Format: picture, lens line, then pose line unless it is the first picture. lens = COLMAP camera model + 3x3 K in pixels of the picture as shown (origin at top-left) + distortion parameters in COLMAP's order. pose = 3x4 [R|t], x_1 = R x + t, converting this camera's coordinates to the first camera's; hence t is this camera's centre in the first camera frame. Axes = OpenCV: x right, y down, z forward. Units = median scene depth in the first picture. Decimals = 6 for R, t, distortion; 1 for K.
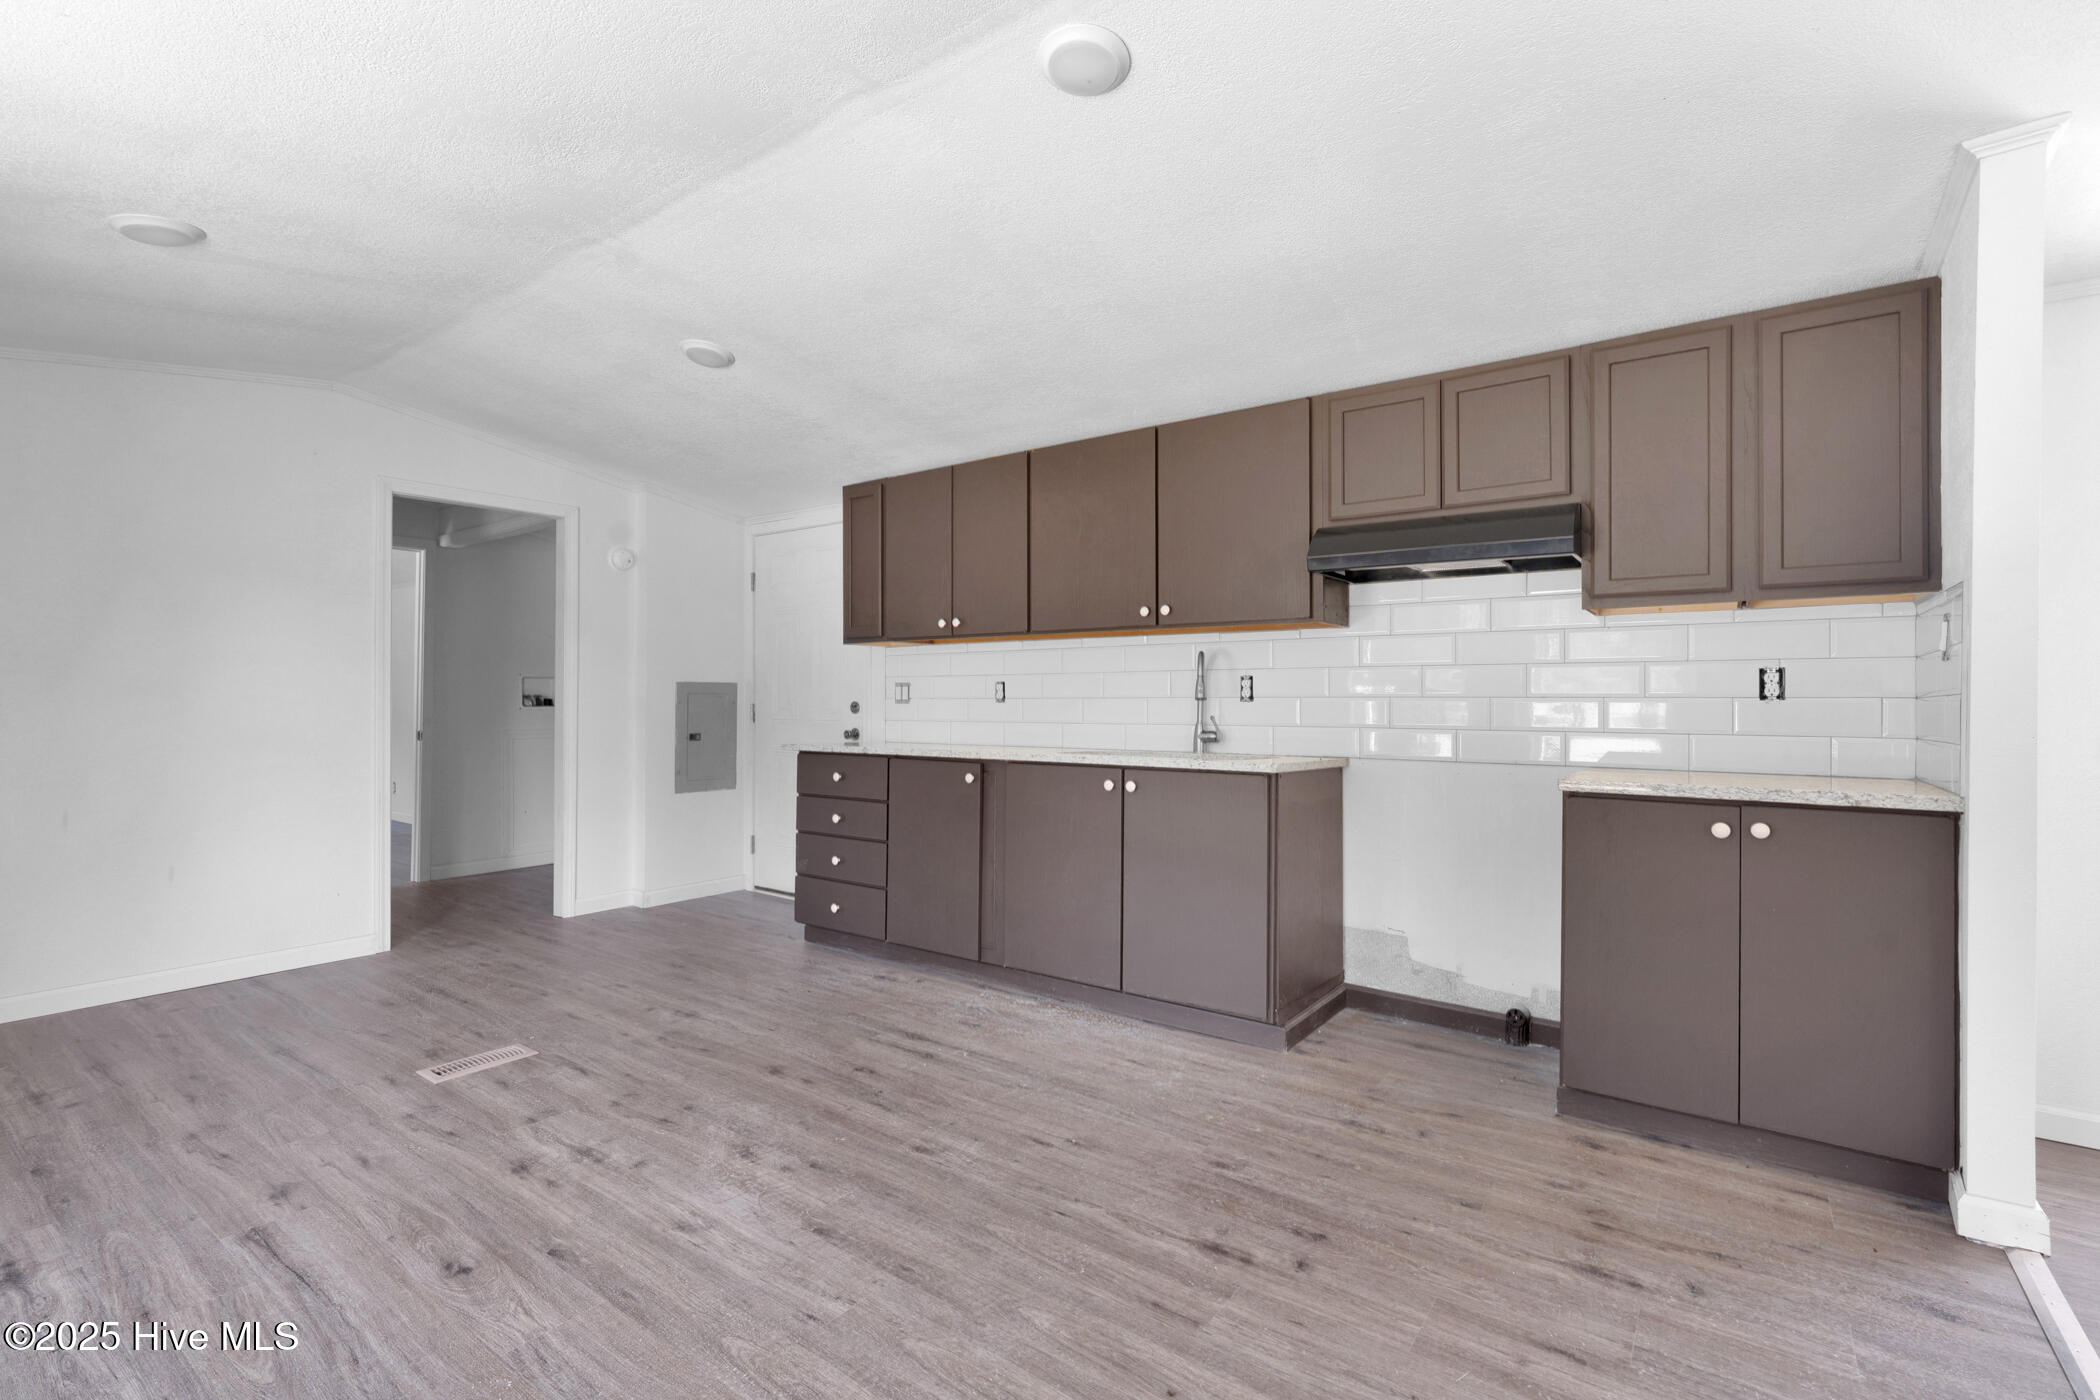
lens RADIAL K [[929.2, 0, 1047.3], [0, 929.2, 693.7], [0, 0, 1]] dist [-0.007704, 0.000067]
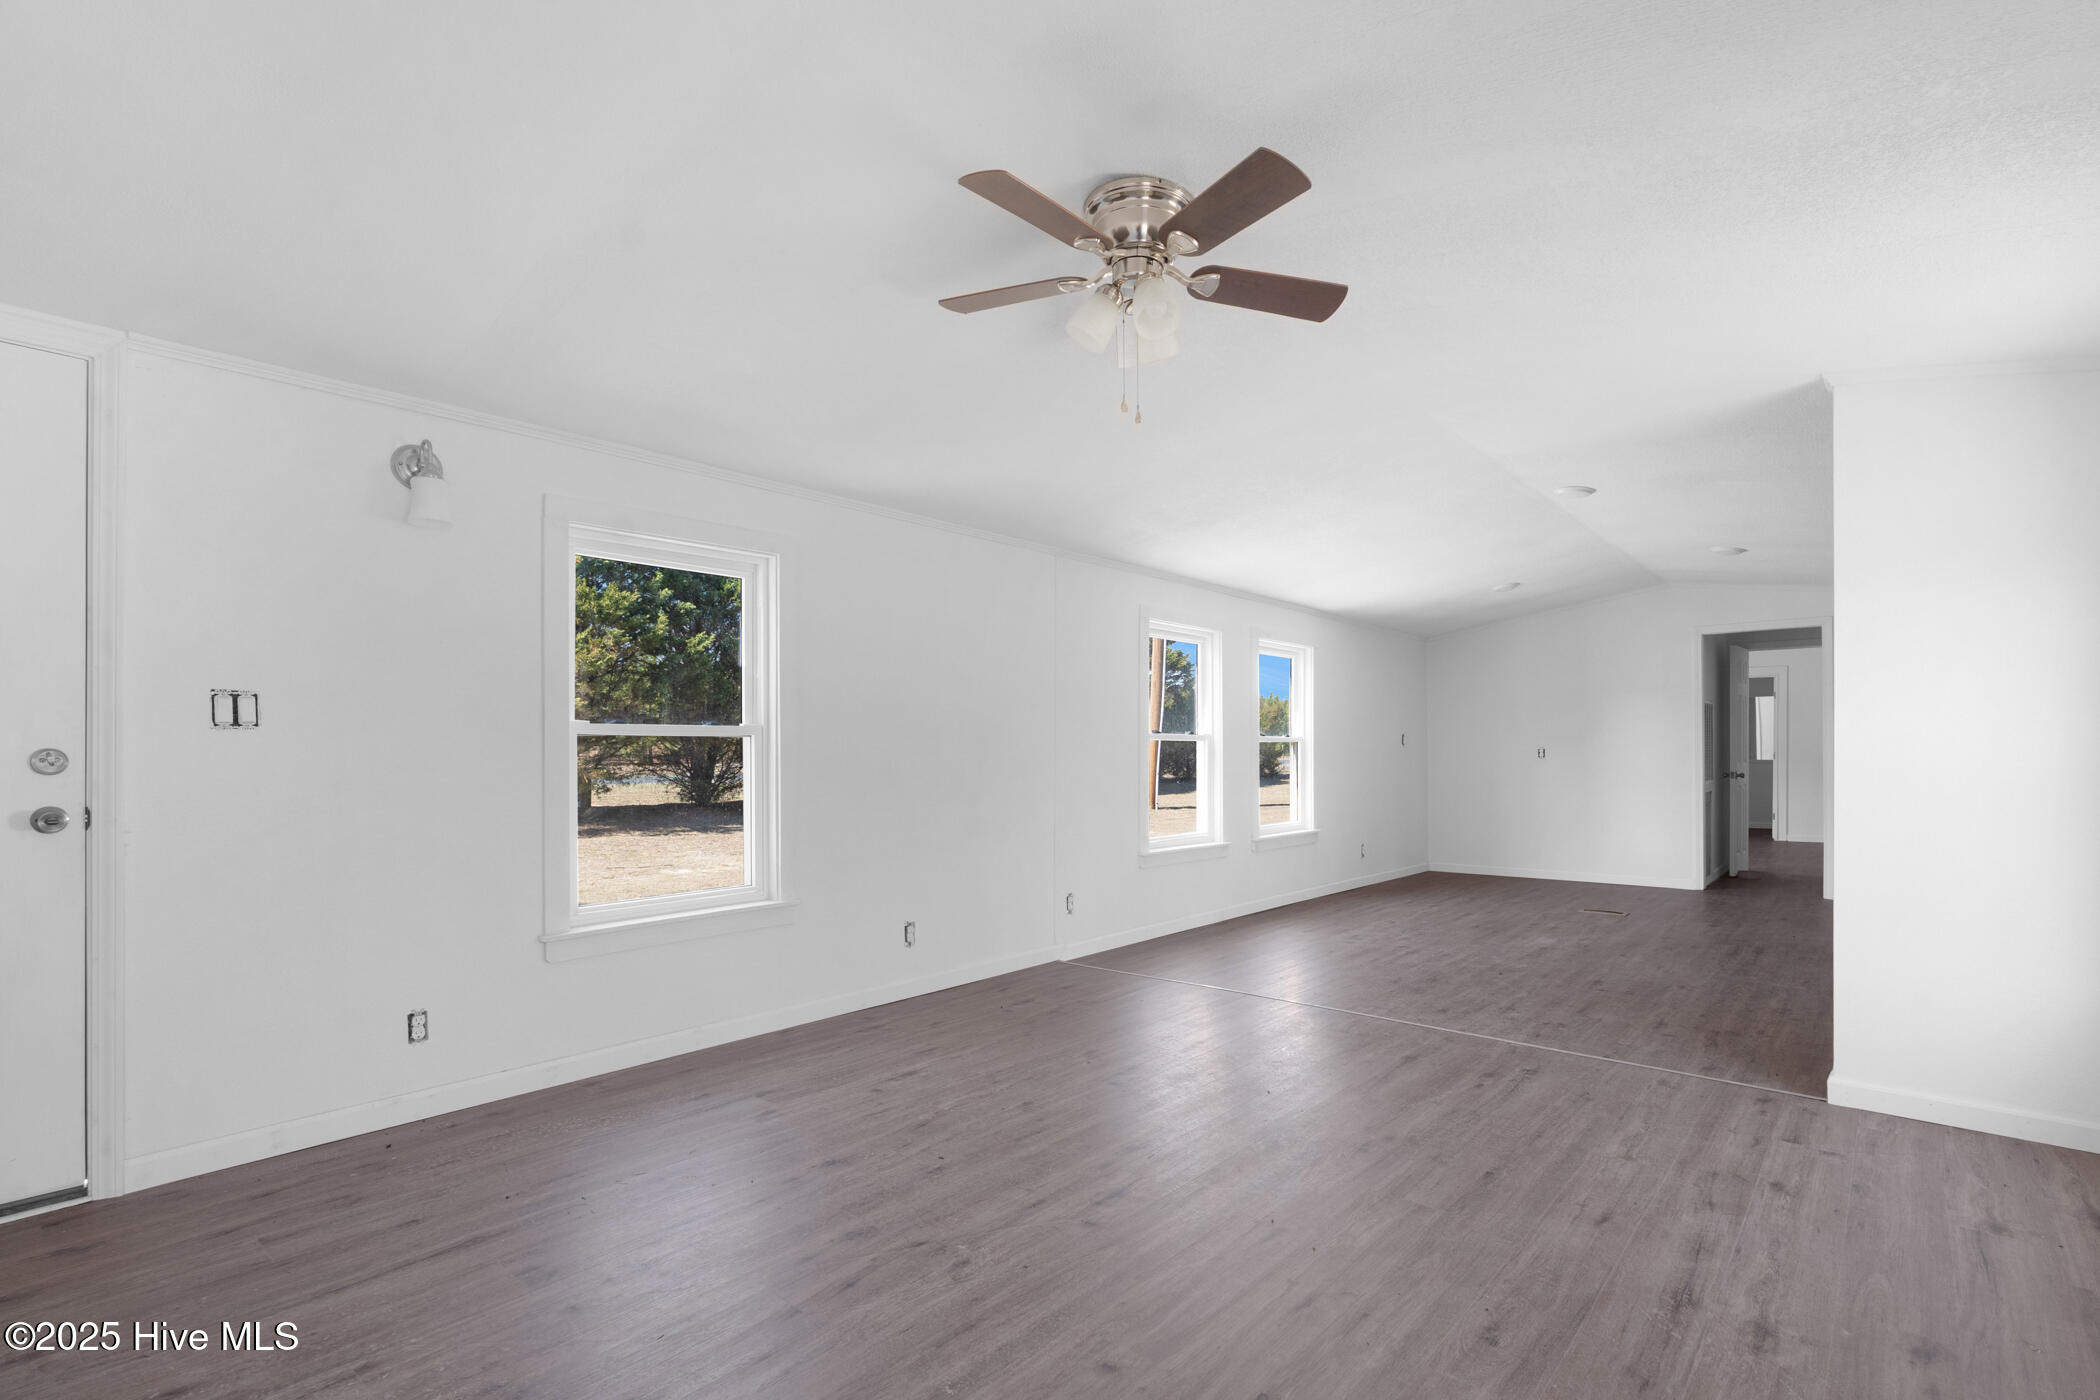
lens RADIAL K [[1027.7, 0, 1044.4], [0, 1027.7, 718.1], [0, 0, 1]] dist [-0.001464, 0.000074]
pose [[-0.071720, -0.033104, -0.996875, 1.769873], [0.005867, 0.999418, -0.033611, 0.020141], [0.997408, -0.008259, -0.071484, -0.097632]]
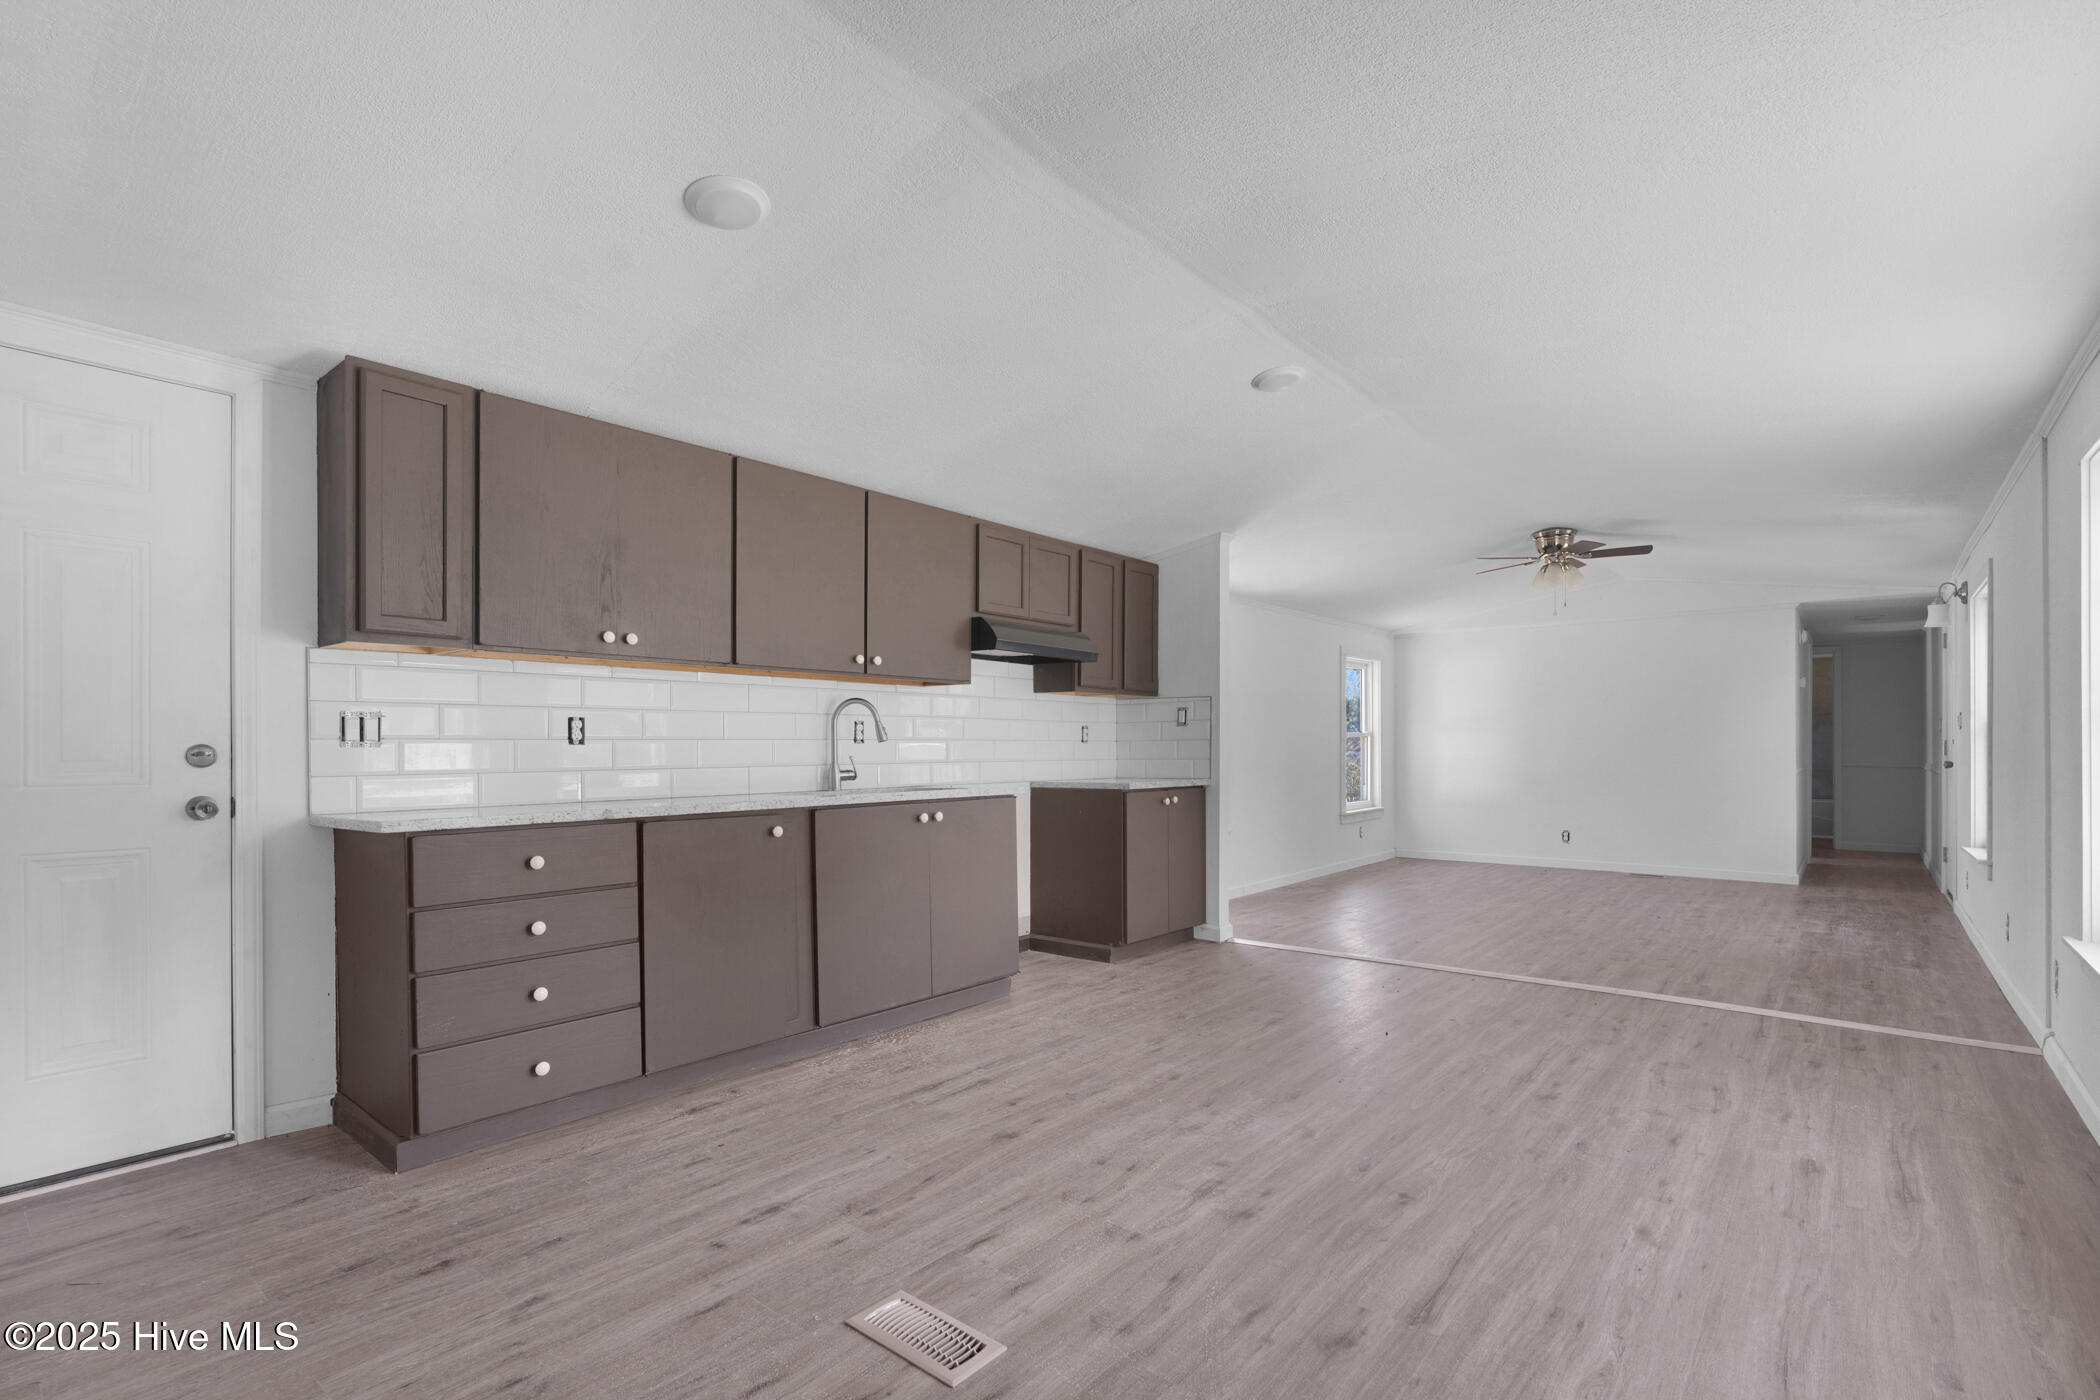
lens RADIAL K [[945.7, 0, 1060.8], [0, 945.7, 746.5], [0, 0, 1]] dist [-0.017540, 0.000171]
pose [[0.074647, -0.003104, 0.997205, -1.148262], [-0.005425, 0.999979, 0.003519, 0.008428], [-0.997195, -0.005672, 0.074629, 0.814461]]
